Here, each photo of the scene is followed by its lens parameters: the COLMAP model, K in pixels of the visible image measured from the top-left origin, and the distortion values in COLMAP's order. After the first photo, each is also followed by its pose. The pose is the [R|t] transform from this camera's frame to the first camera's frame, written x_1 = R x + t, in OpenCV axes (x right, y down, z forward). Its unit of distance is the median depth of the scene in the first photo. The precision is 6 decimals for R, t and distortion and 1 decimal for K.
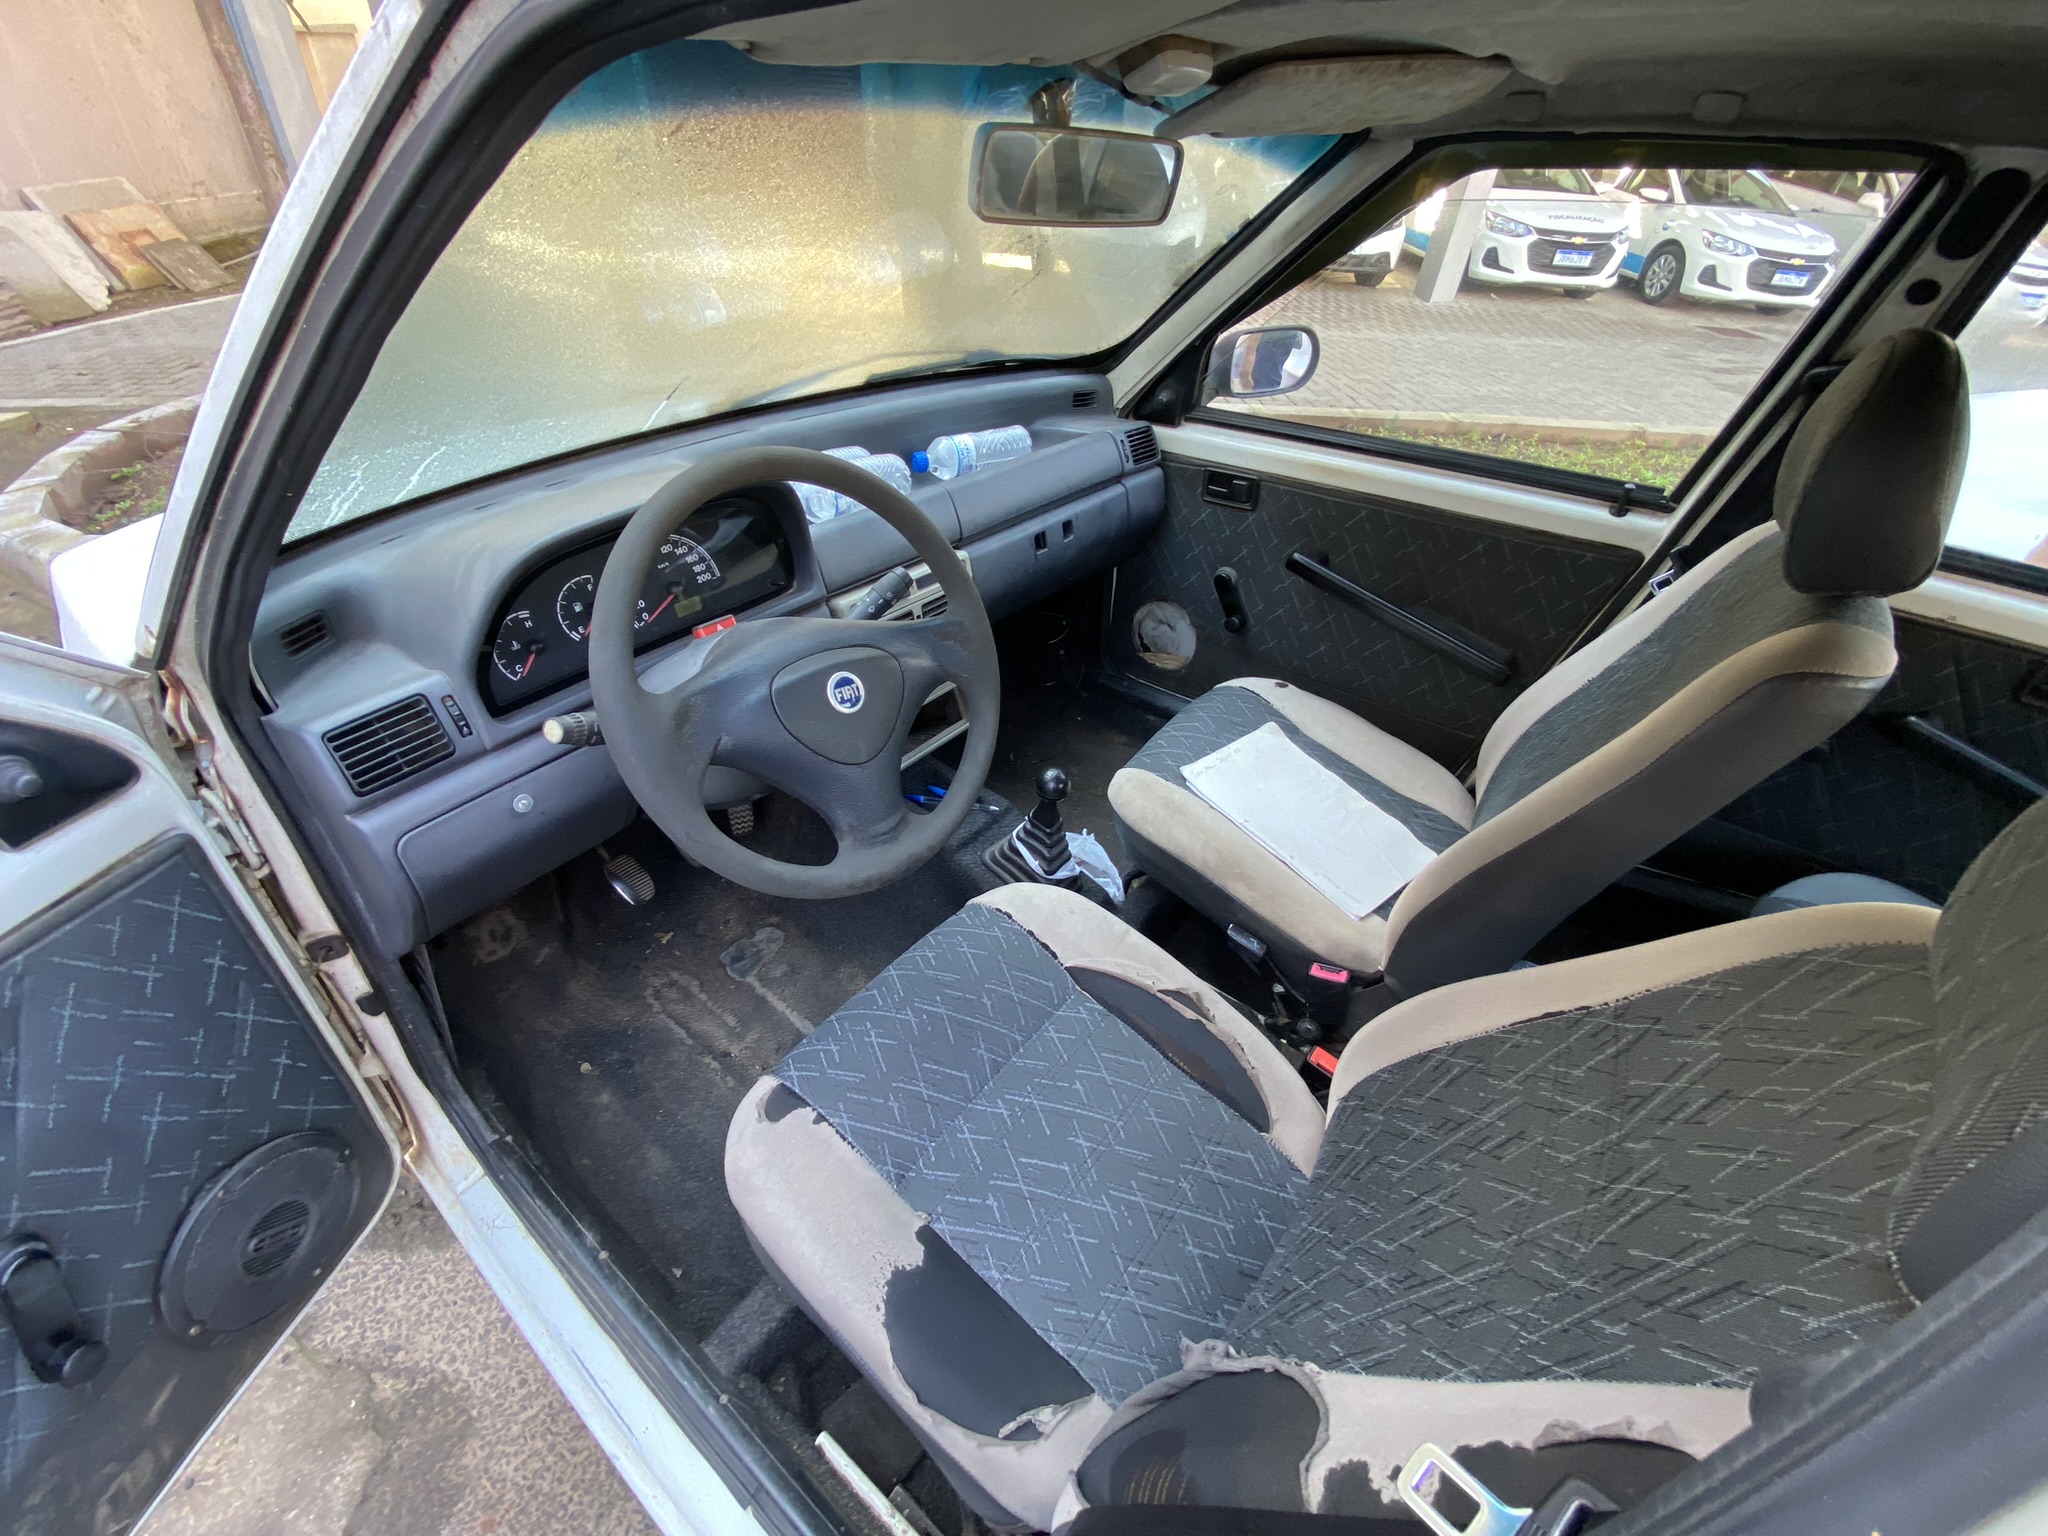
lens RADIAL K [[835.8, 0, 1019.5], [0, 835.8, 764.9], [0, 0, 1]] dist [-0.023955, -0.003759]
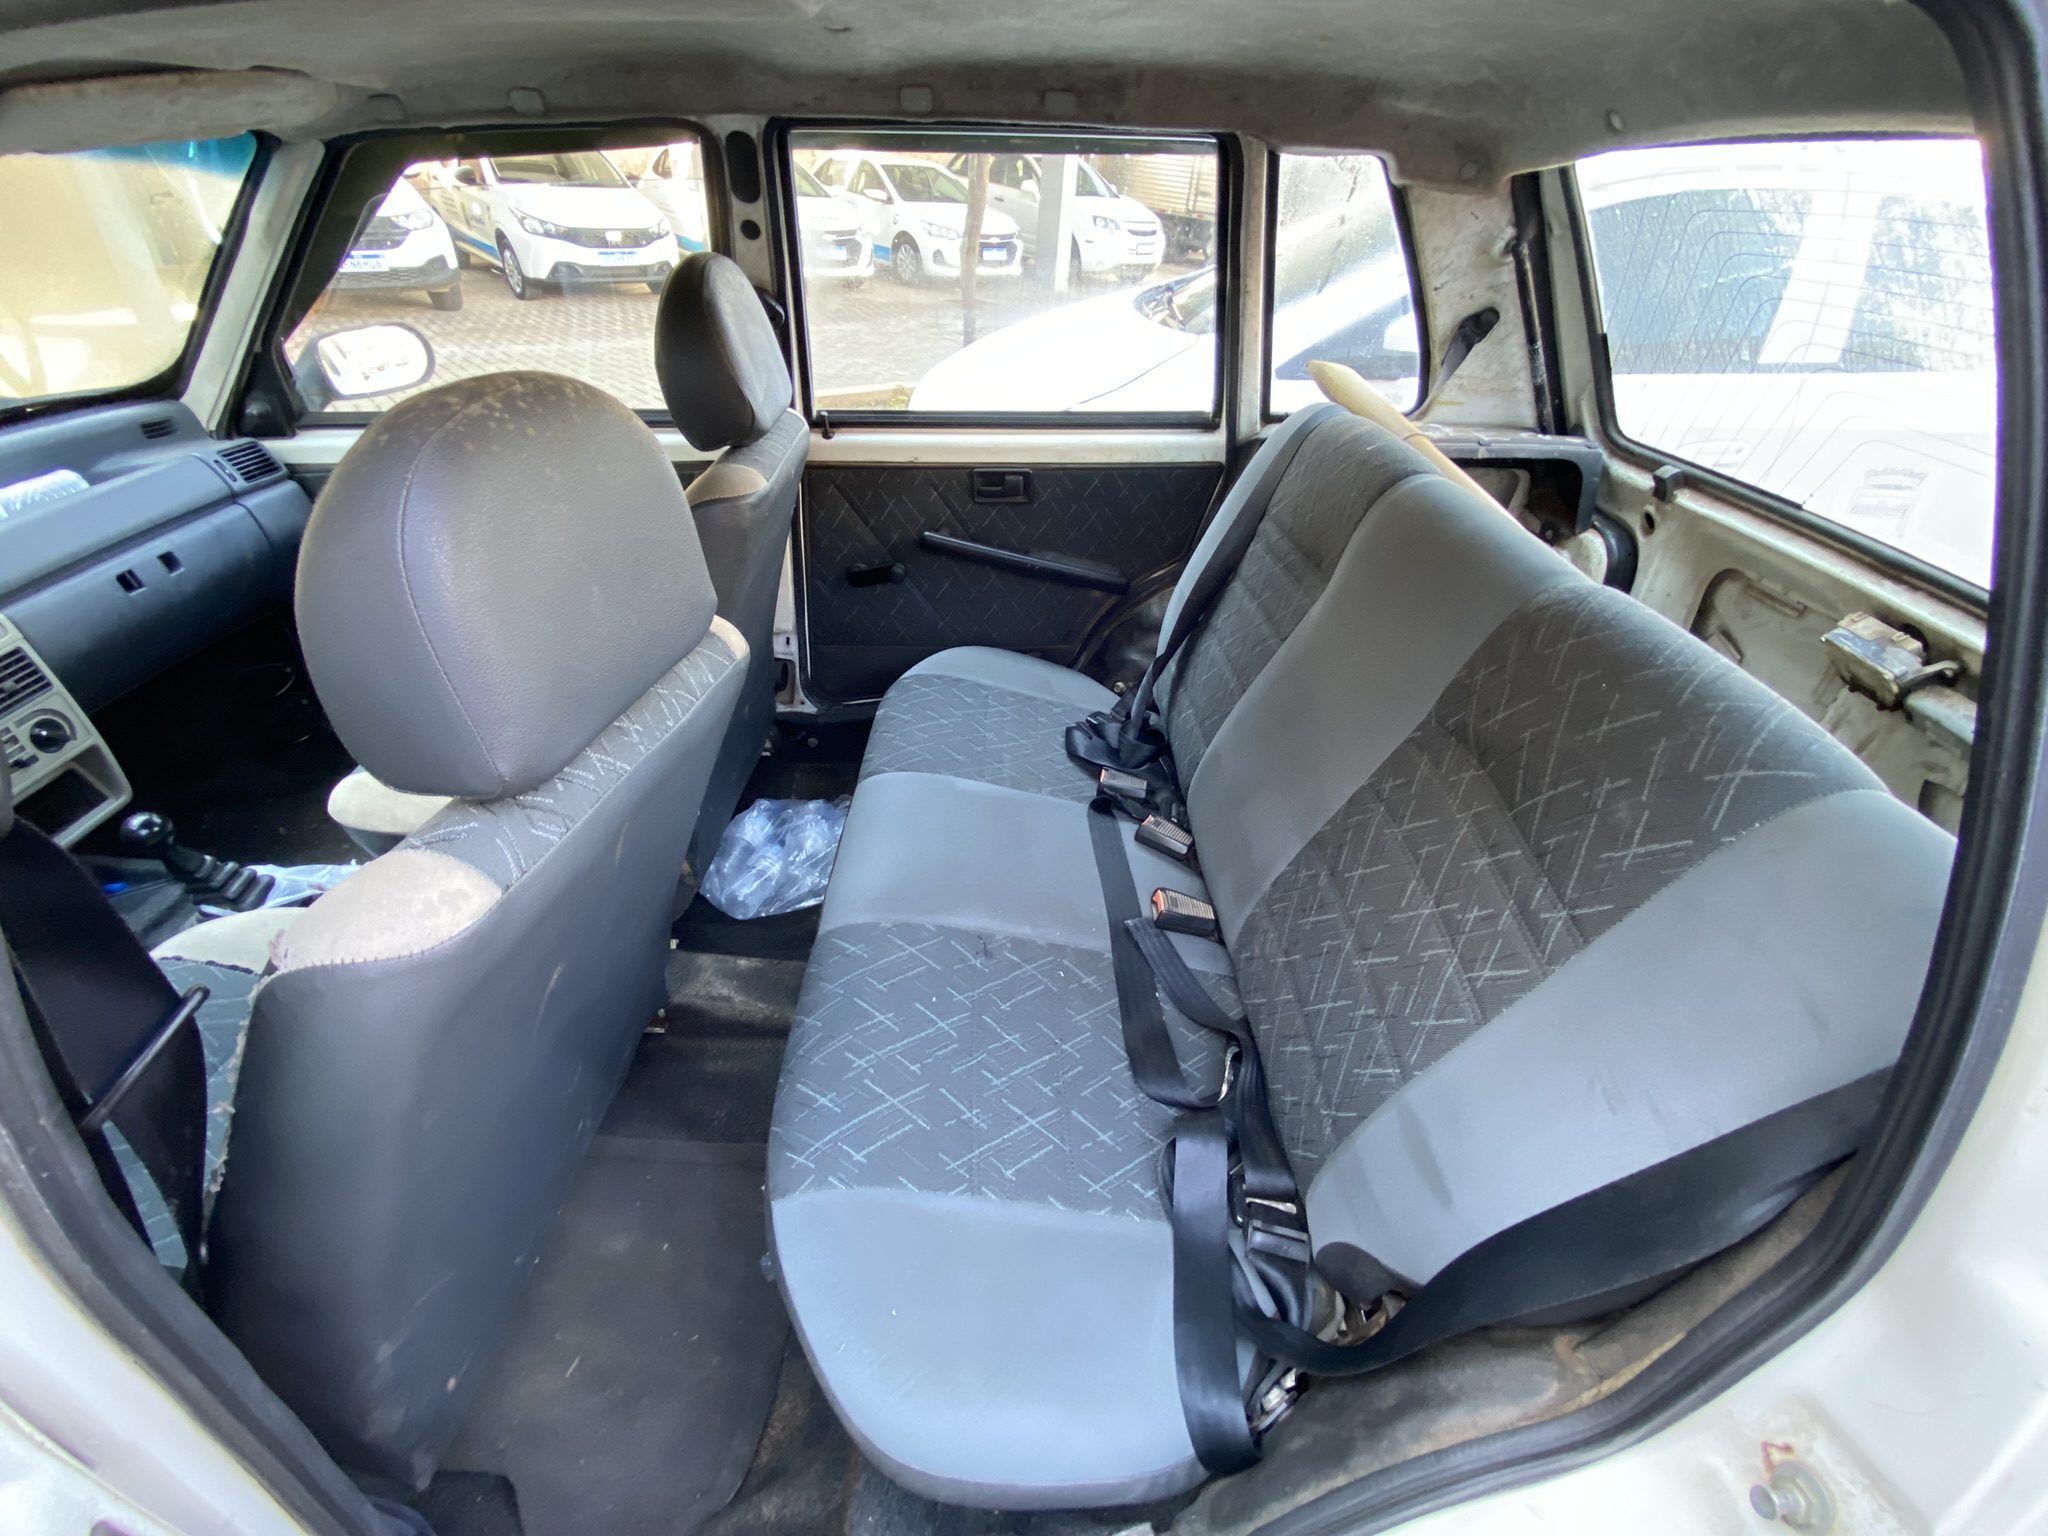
lens RADIAL K [[835.8, 0, 1023.4], [0, 835.8, 761.5], [0, 0, 1]] dist [-0.023955, -0.003759]
pose [[0.790437, -0.350571, 0.502304, 0.256660], [0.359283, 0.929499, 0.083344, 0.173298], [-0.496109, 0.114591, 0.860665, -0.199411]]
